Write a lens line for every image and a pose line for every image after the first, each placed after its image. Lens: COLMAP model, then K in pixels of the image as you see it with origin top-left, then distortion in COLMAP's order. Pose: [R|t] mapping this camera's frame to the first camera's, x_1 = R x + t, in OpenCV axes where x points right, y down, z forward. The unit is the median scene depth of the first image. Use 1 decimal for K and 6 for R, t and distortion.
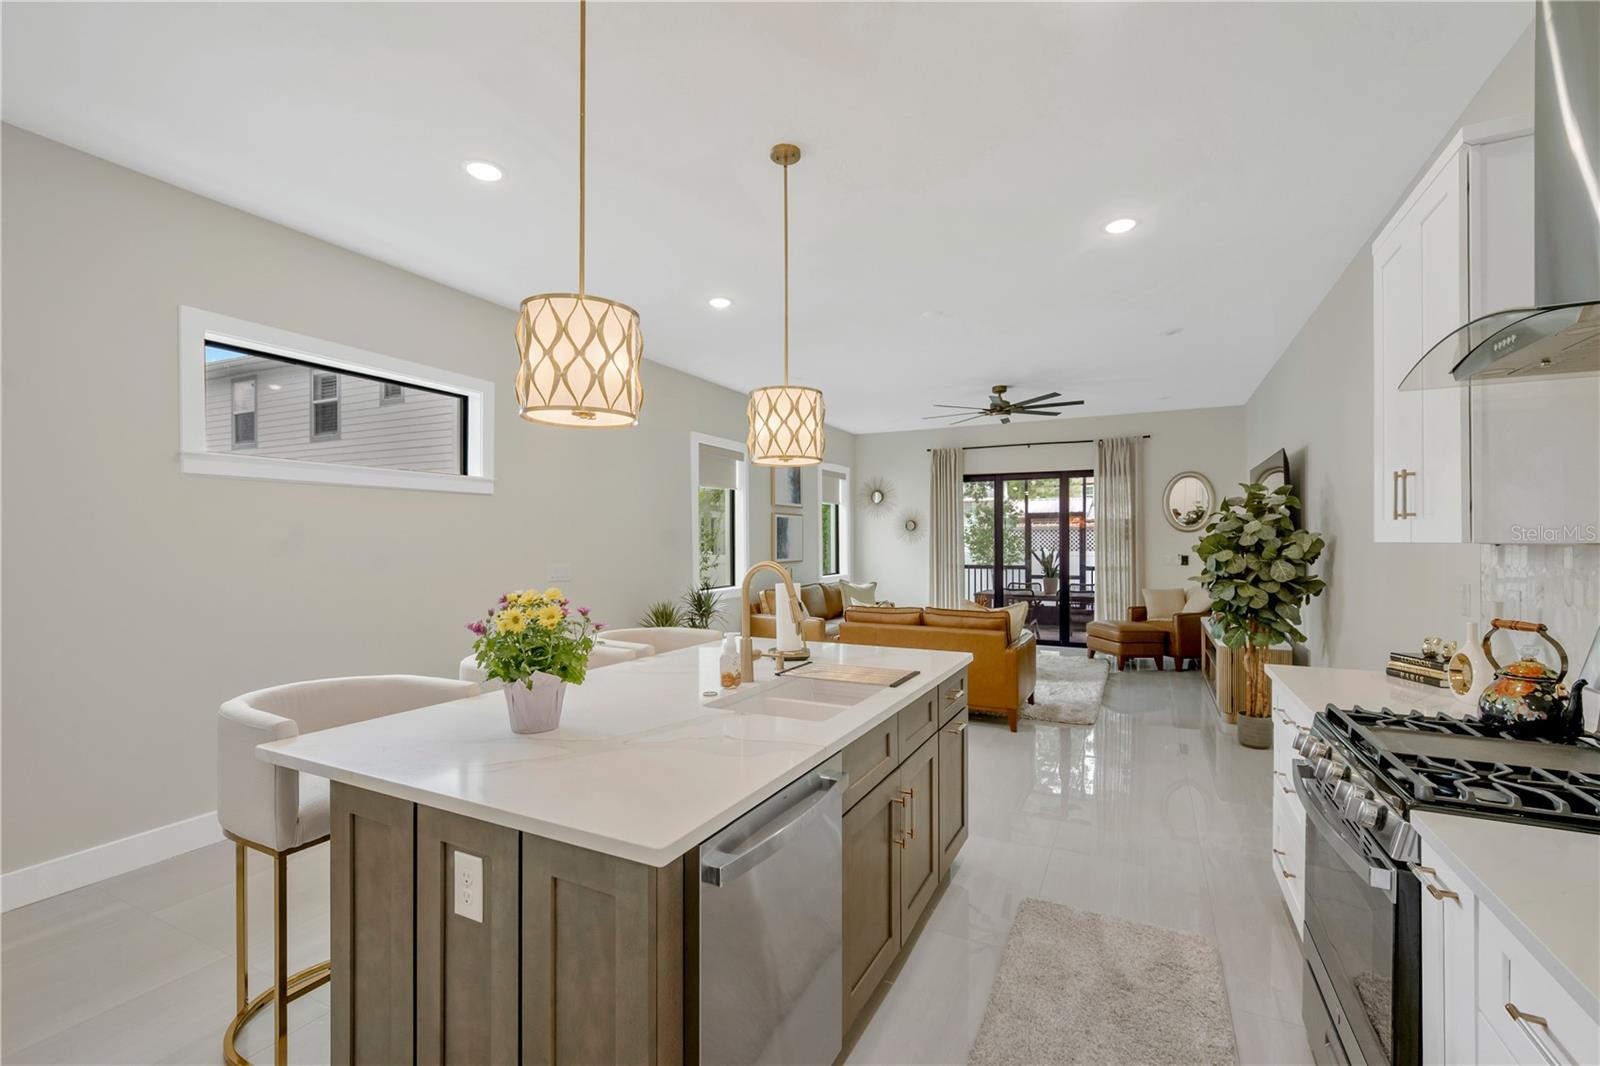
lens RADIAL K [[687.0, 0, 795.2], [0, 687.0, 535.7], [0, 0, 1]] dist [0.002444, 0.000059]
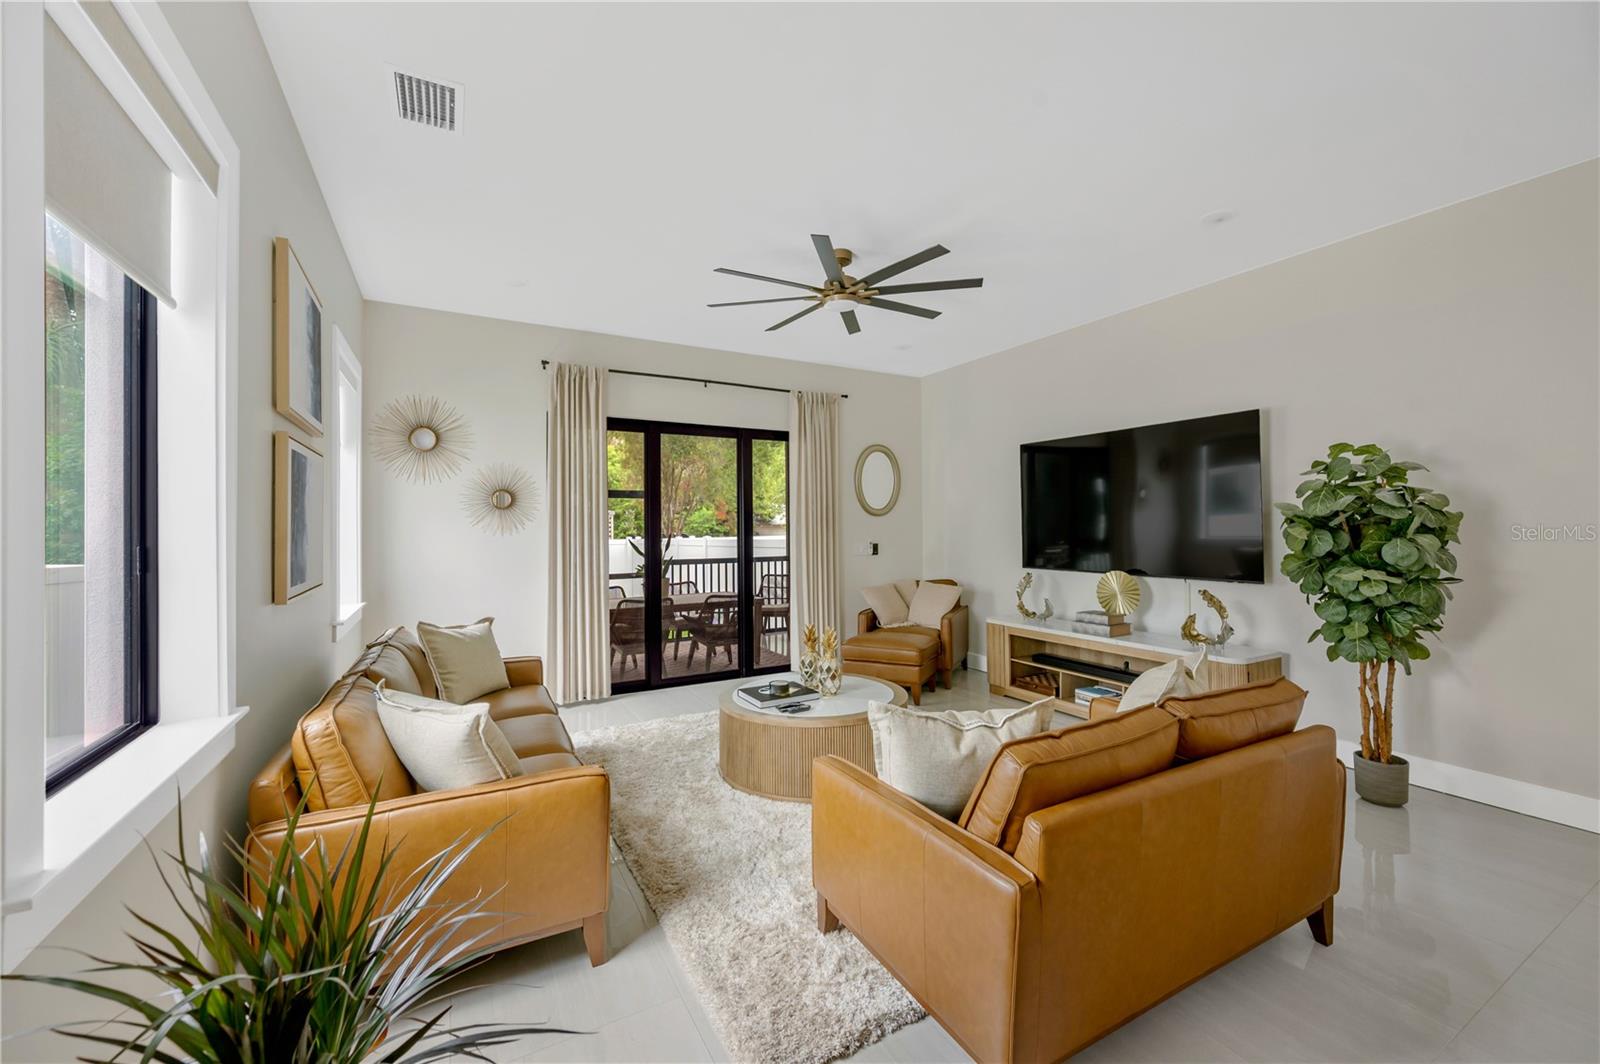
lens RADIAL K [[619.7, 0, 808.4], [0, 619.7, 522.1], [0, 0, 1]] dist [-0.000993, 0.000002]
pose [[0.554892, -0.003124, 0.831917, -0.102716], [-0.006978, 0.999940, 0.008409, -0.003426], [-0.831893, -0.010472, 0.554837, 0.585572]]
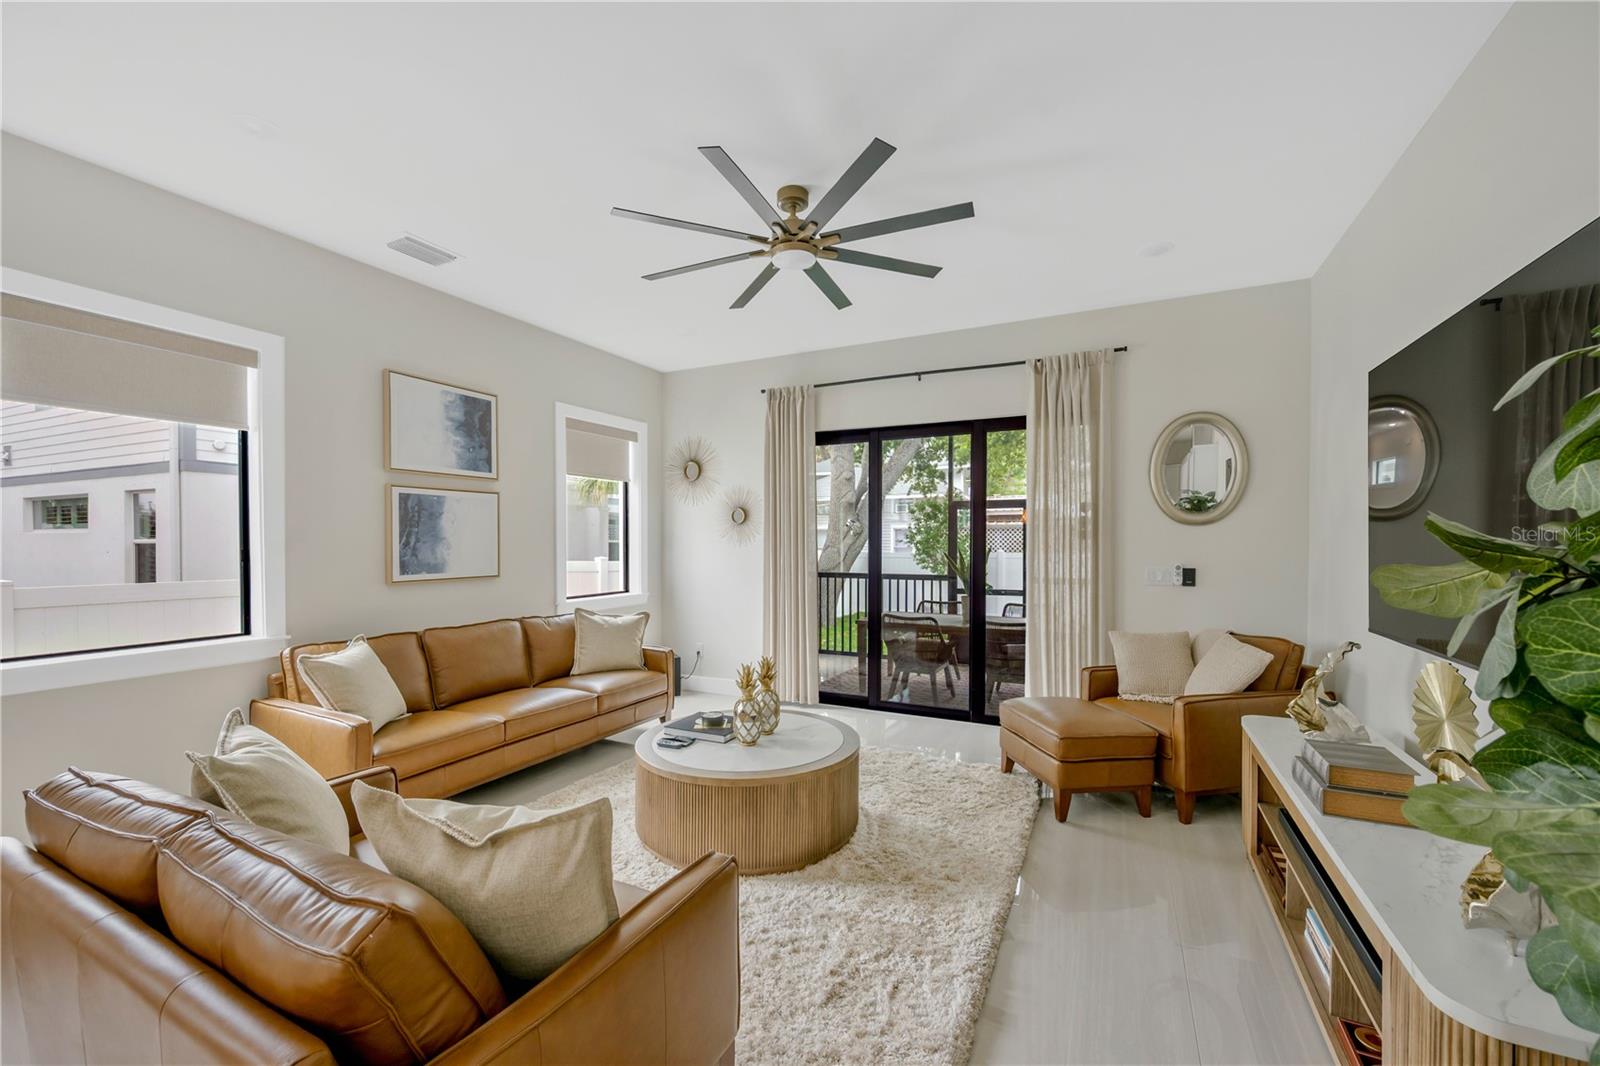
lens RADIAL K [[631.9, 0, 803.9], [0, 631.9, 546.2], [0, 0, 1]] dist [-0.003381, 0.000507]
pose [[0.999932, 0.001308, 0.011576, 0.235942], [-0.001503, 0.999857, 0.016821, 0.003457], [-0.011553, -0.016837, 0.999792, 0.463670]]
